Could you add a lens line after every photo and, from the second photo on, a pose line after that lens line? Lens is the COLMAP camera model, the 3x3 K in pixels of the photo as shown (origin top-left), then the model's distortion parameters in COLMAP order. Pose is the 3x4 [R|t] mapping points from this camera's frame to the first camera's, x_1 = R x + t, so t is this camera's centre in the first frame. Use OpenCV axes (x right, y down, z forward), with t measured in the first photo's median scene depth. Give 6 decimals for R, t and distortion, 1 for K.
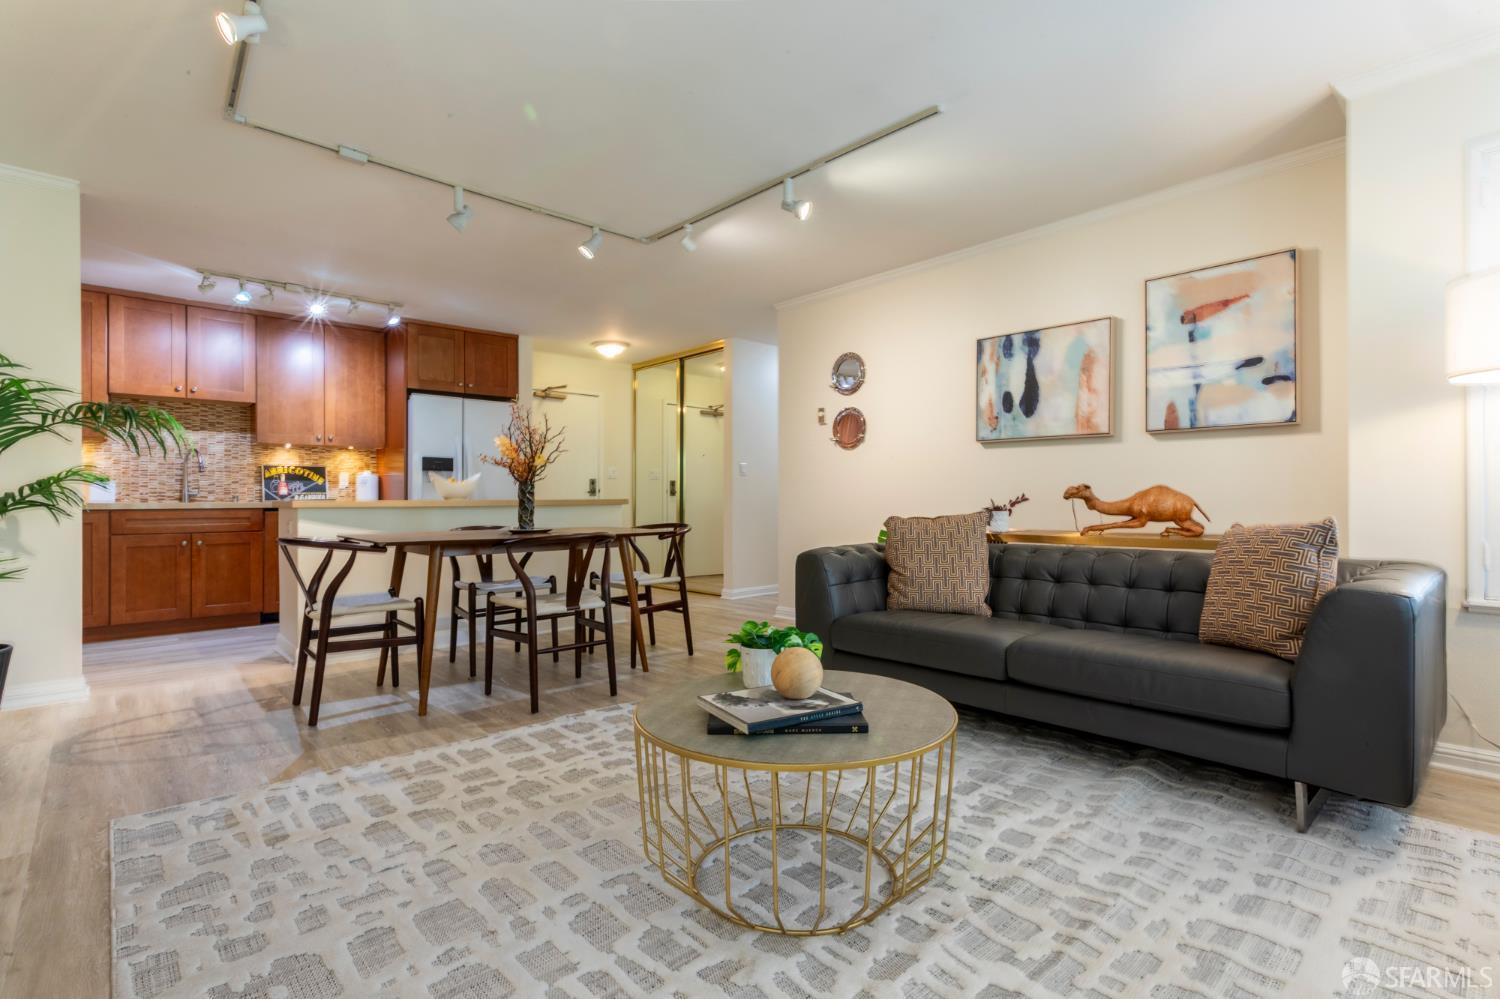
lens RADIAL K [[705.3, 0, 750.6], [0, 705.3, 494.2], [0, 0, 1]] dist [-0.001683, 0.003578]
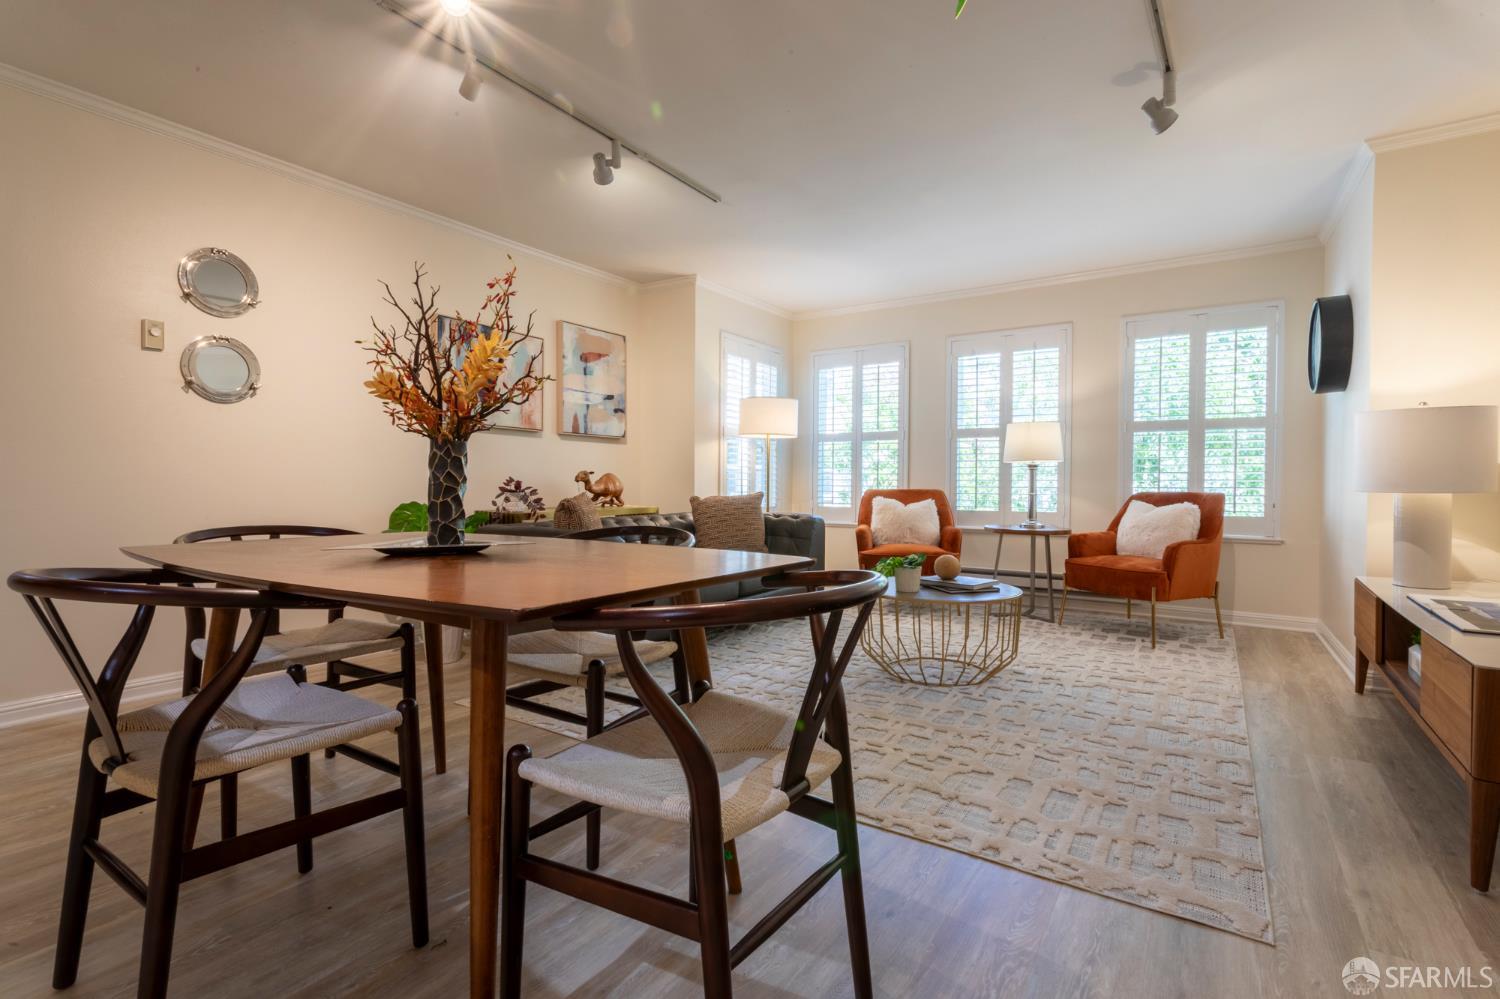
lens RADIAL K [[705.3, 0, 753.5], [0, 705.3, 496.4], [0, 0, 1]] dist [-0.001683, 0.003578]
pose [[-0.245367, -0.015489, 0.969307, -0.734779], [-0.008853, 0.999866, 0.013736, 0.010723], [-0.969390, -0.005210, -0.245471, 0.846171]]
